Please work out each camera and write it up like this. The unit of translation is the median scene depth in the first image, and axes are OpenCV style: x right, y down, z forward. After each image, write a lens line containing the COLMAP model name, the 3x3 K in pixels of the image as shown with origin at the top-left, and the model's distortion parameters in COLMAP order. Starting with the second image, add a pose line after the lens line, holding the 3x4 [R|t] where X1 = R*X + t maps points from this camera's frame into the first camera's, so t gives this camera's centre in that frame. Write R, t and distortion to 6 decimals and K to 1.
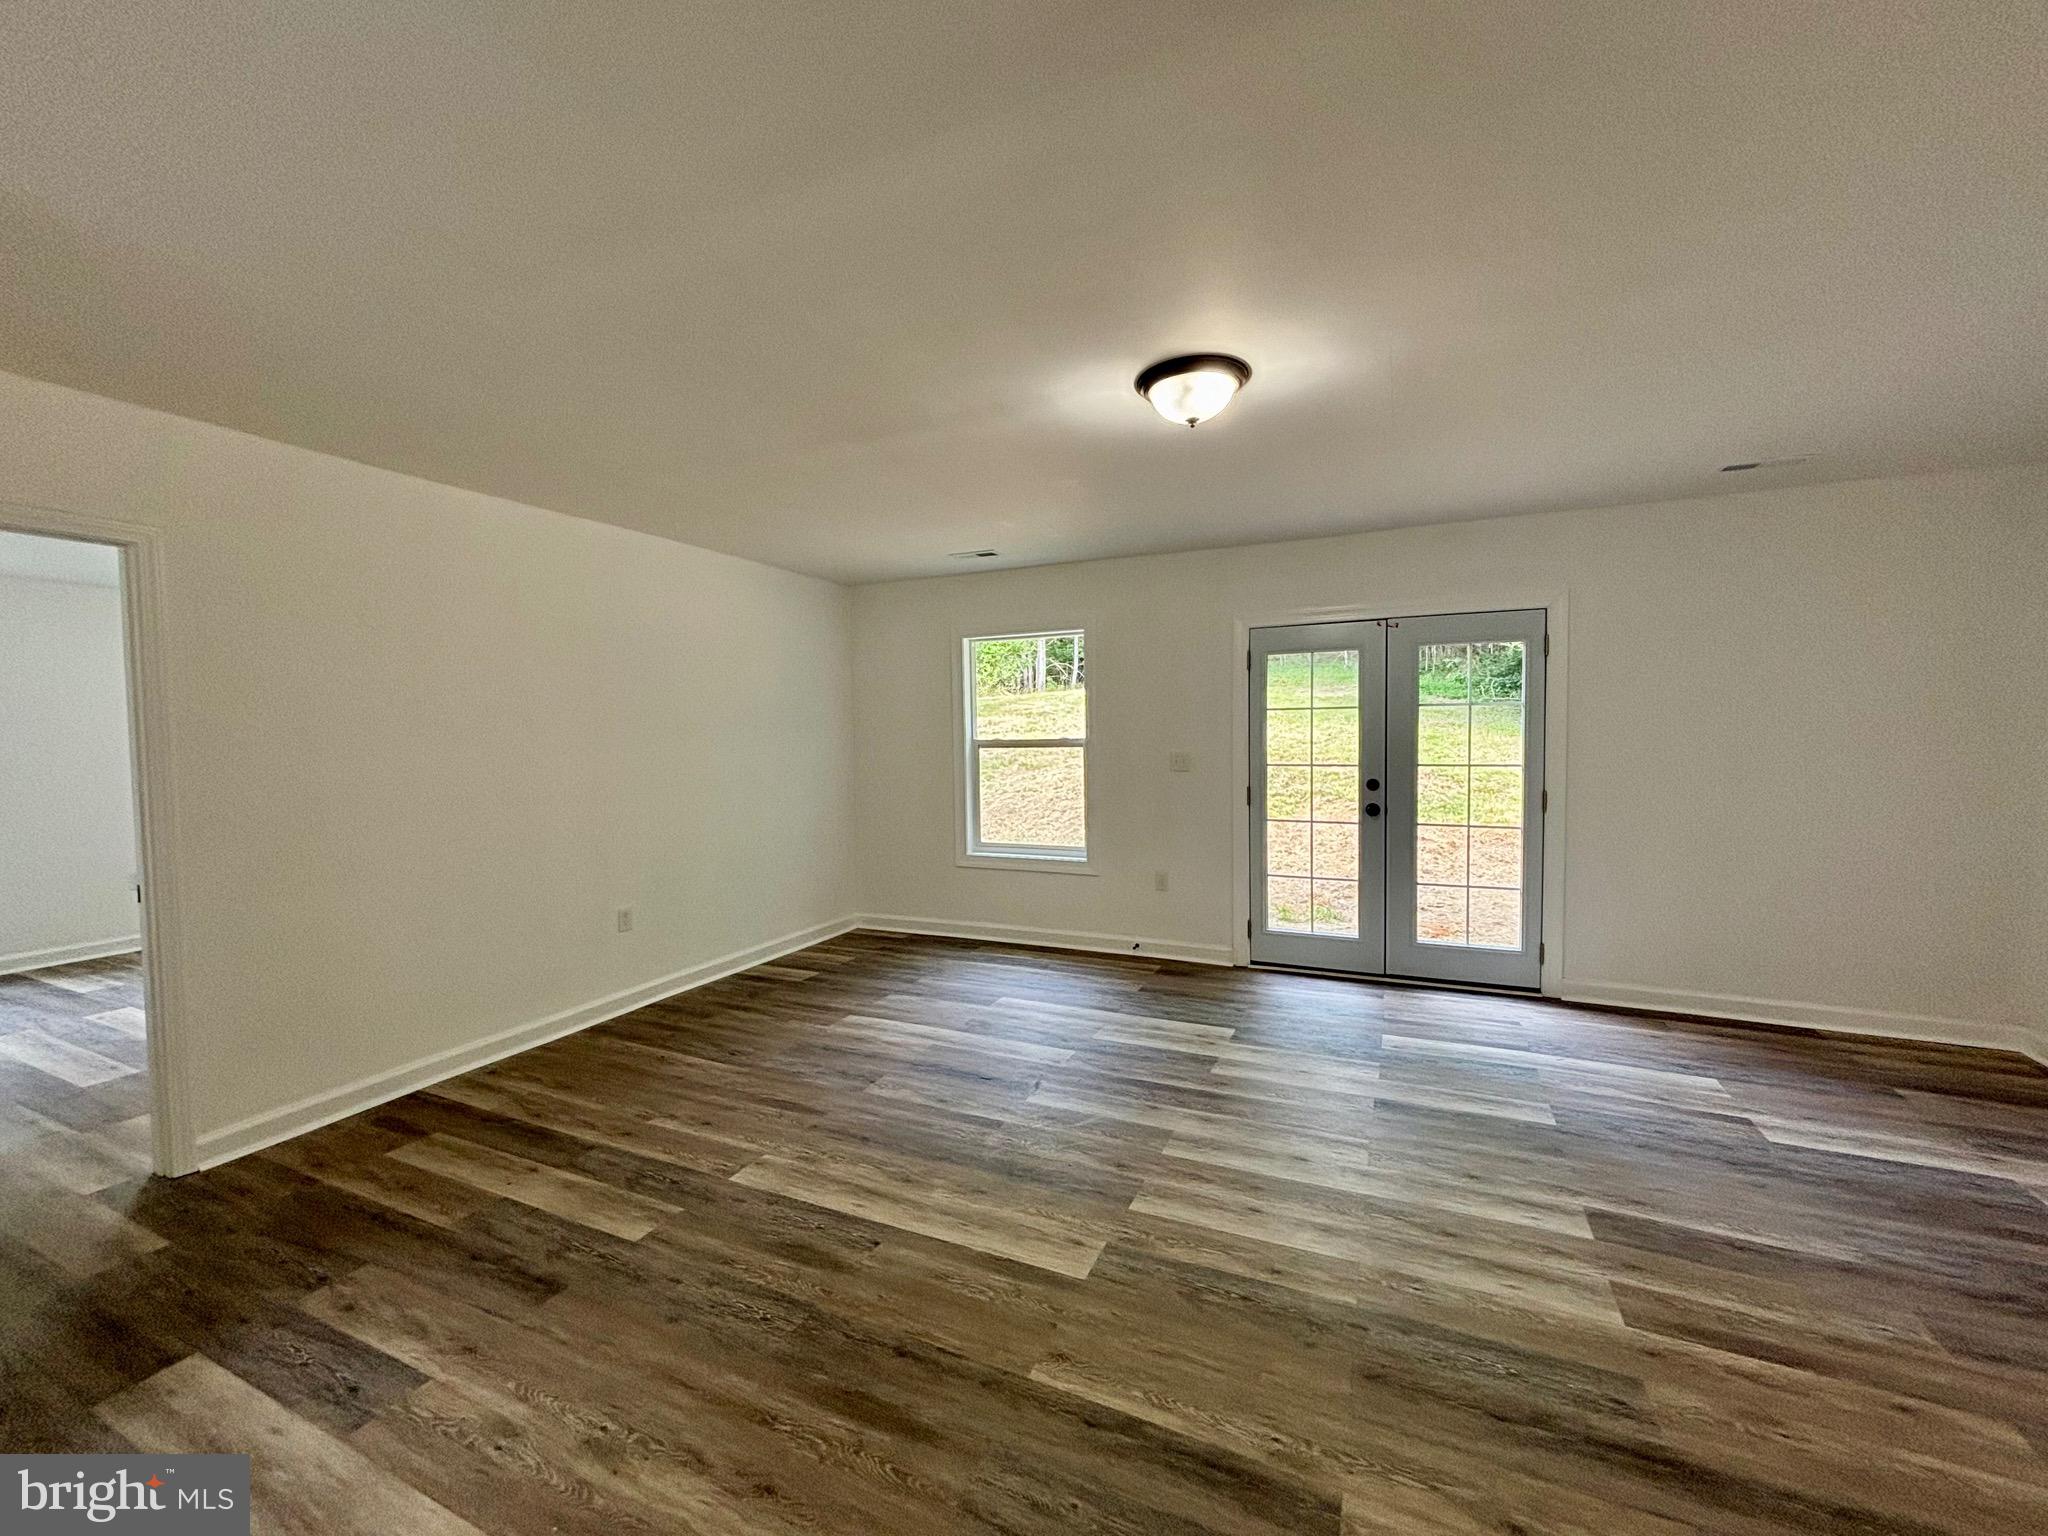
lens RADIAL K [[833.0, 0, 1019.1], [0, 833.0, 767.5], [0, 0, 1]] dist [0.002921, 0.000708]
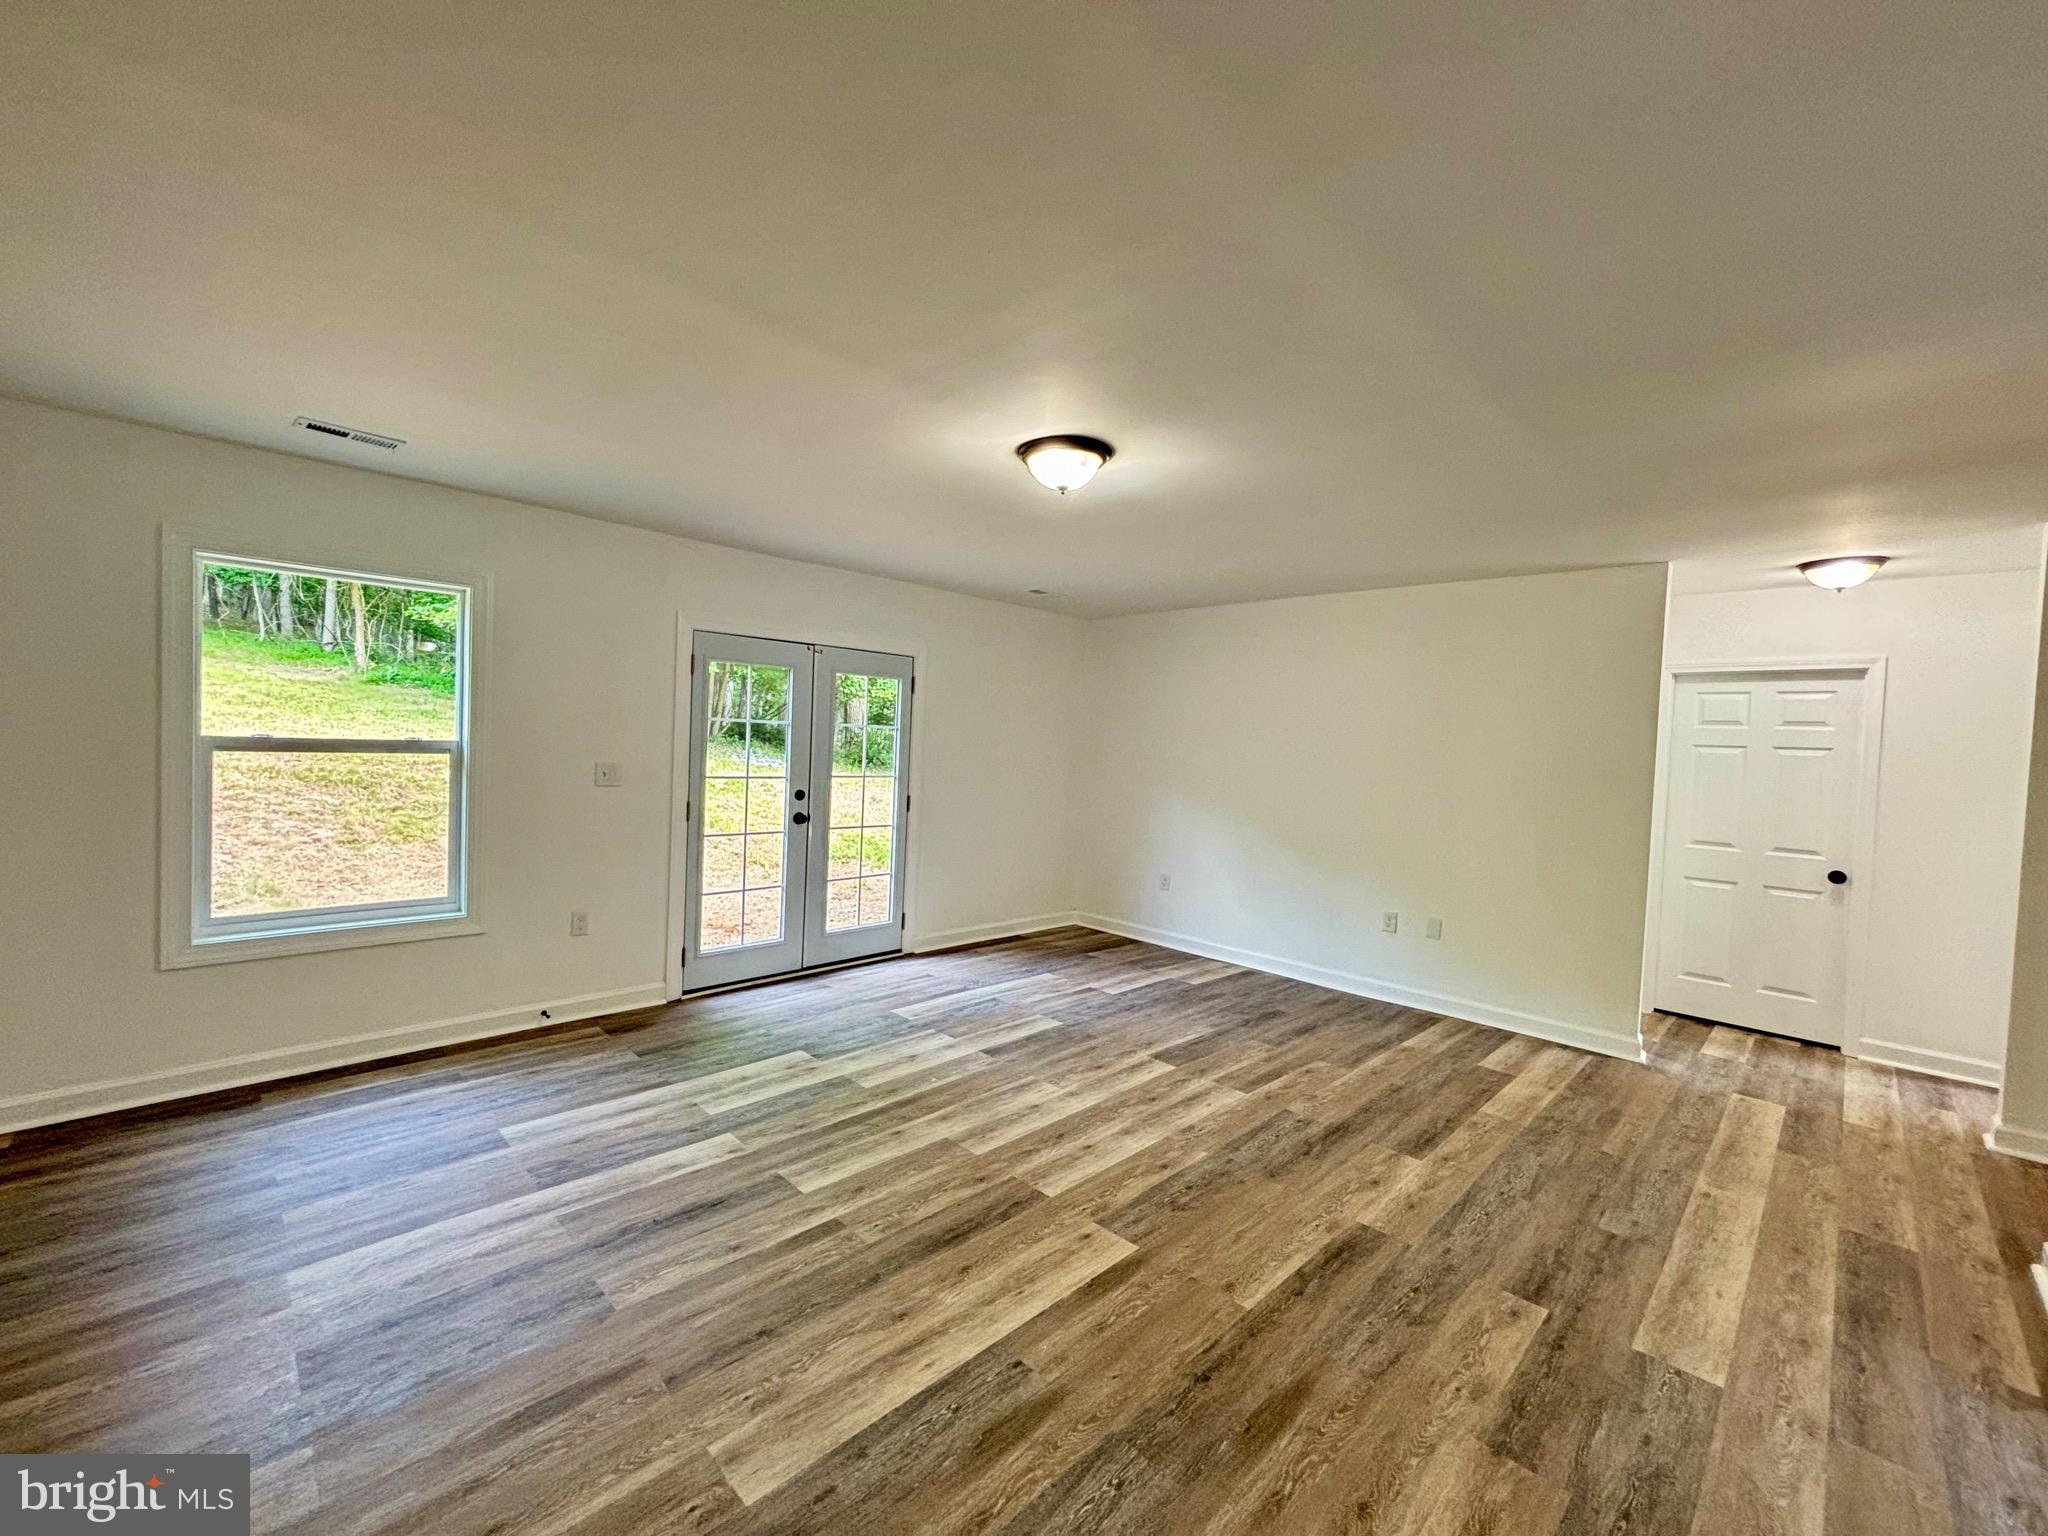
lens RADIAL K [[833.0, 0, 1019.1], [0, 833.0, 767.5], [0, 0, 1]] dist [0.002921, 0.000708]
pose [[0.349663, -0.003497, 0.936869, -0.715339], [0.000553, 0.999994, 0.003526, -0.027536], [-0.936875, -0.000715, 0.349663, 0.524841]]
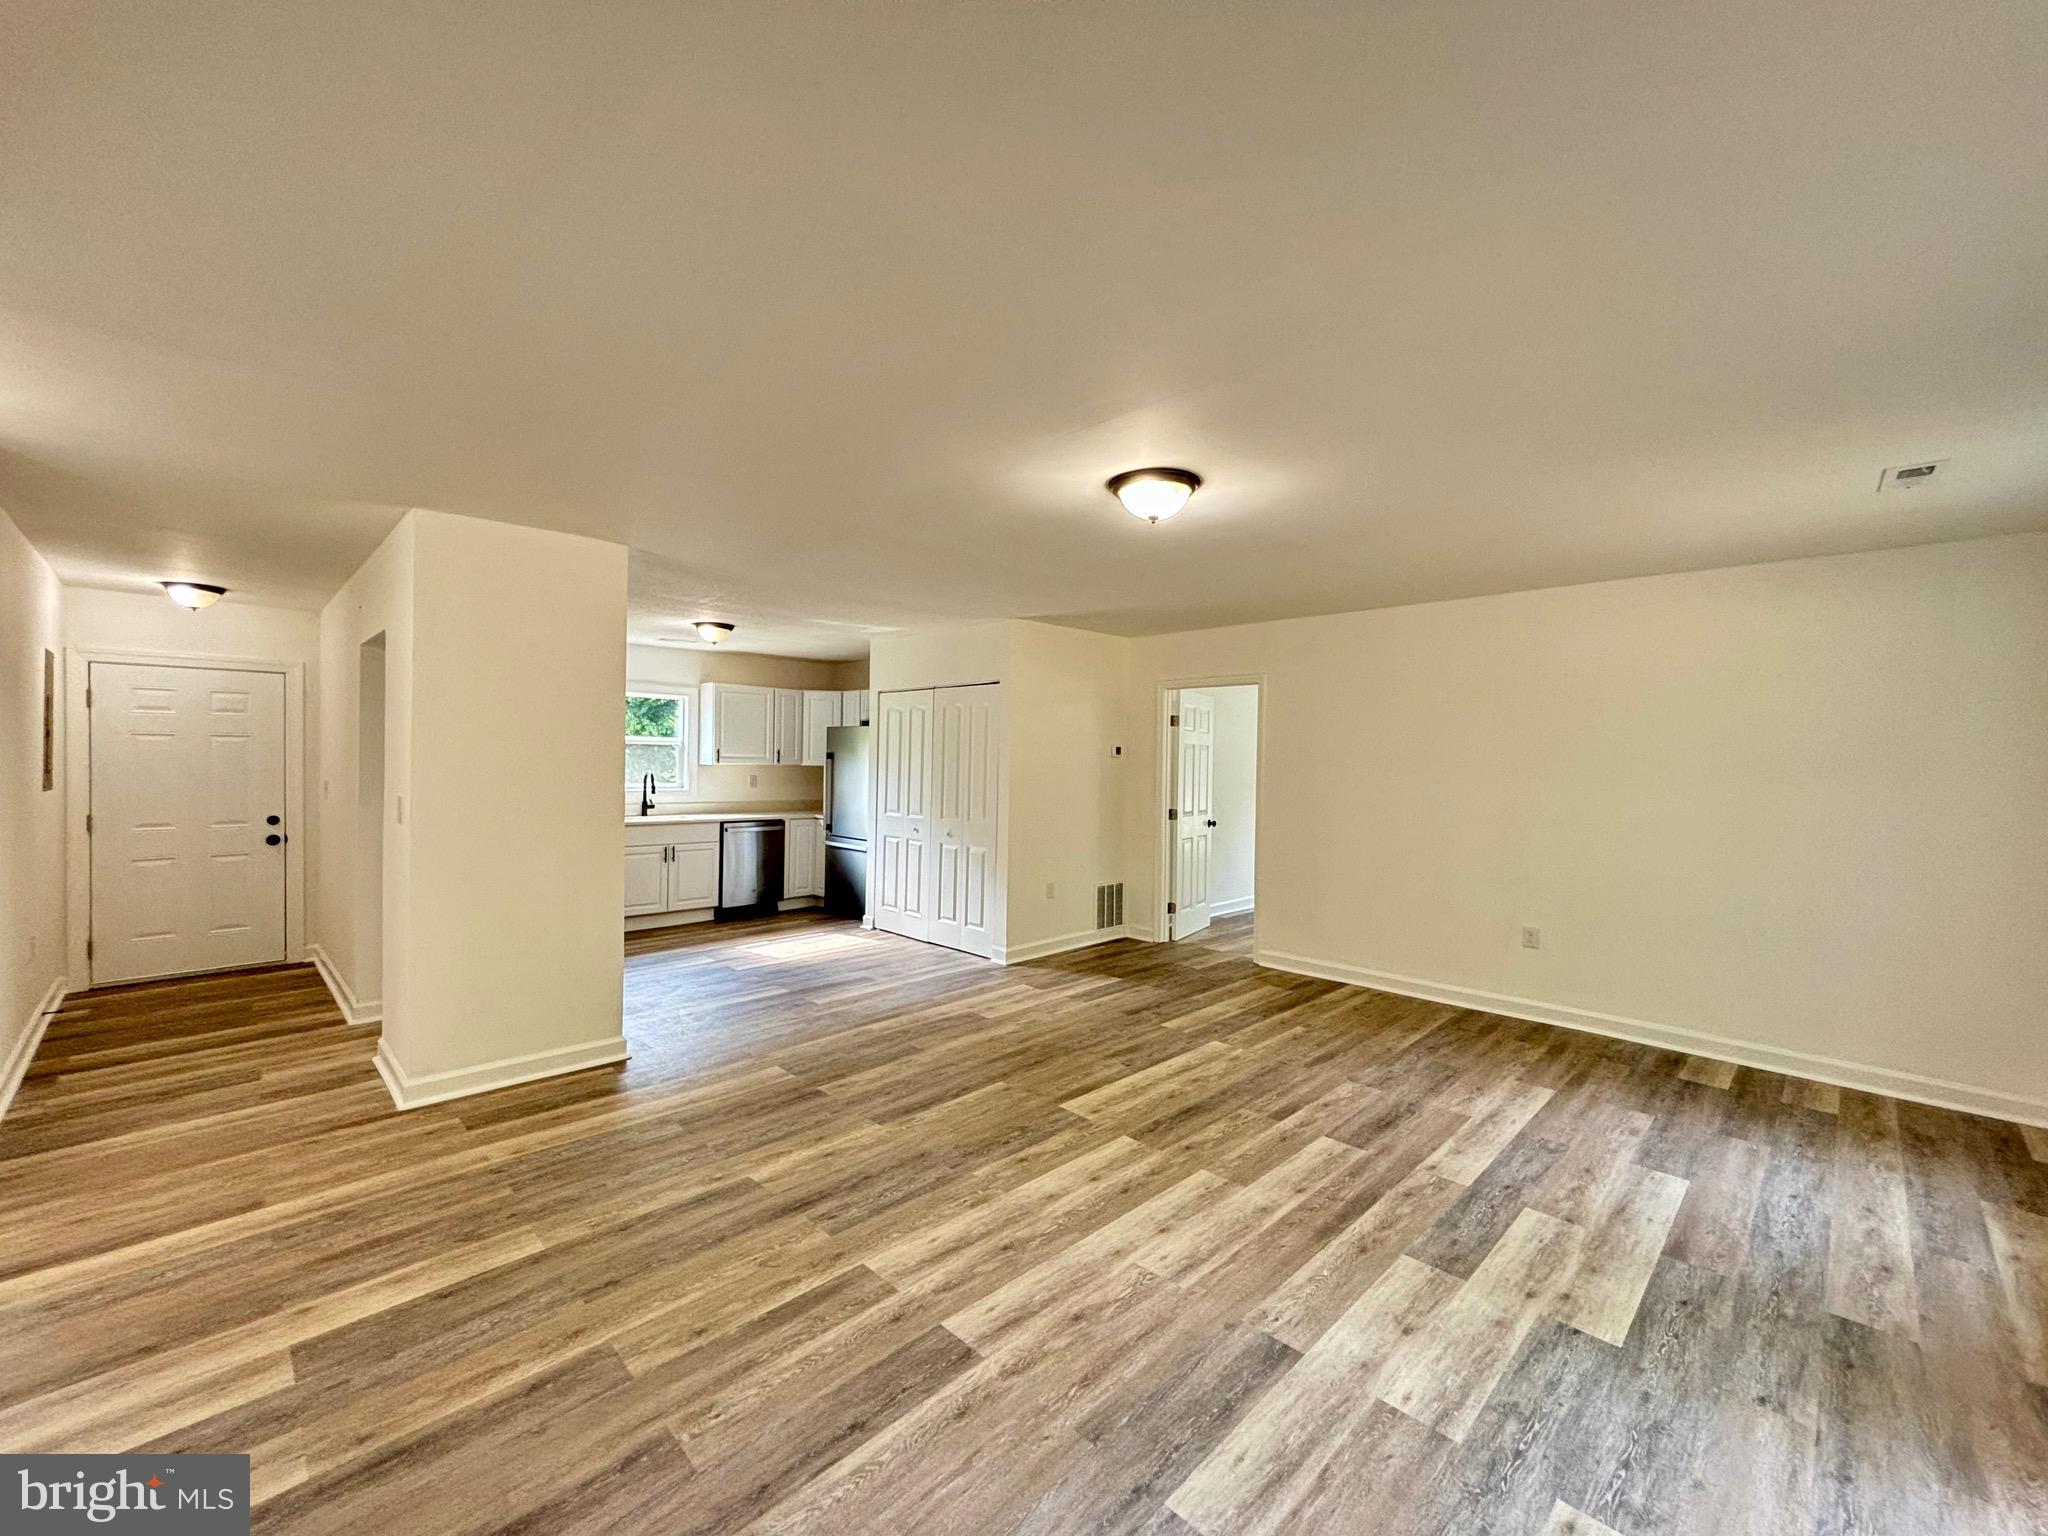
lens RADIAL K [[821.8, 0, 1024.0], [0, 821.8, 768.0], [0, 0, 1]] dist [0.000360, -0.000245]
pose [[-0.346747, 0.017904, -0.937788, 1.112308], [-0.052838, 0.997857, 0.038588, -0.074998], [0.936469, 0.062931, -0.345058, 1.005274]]
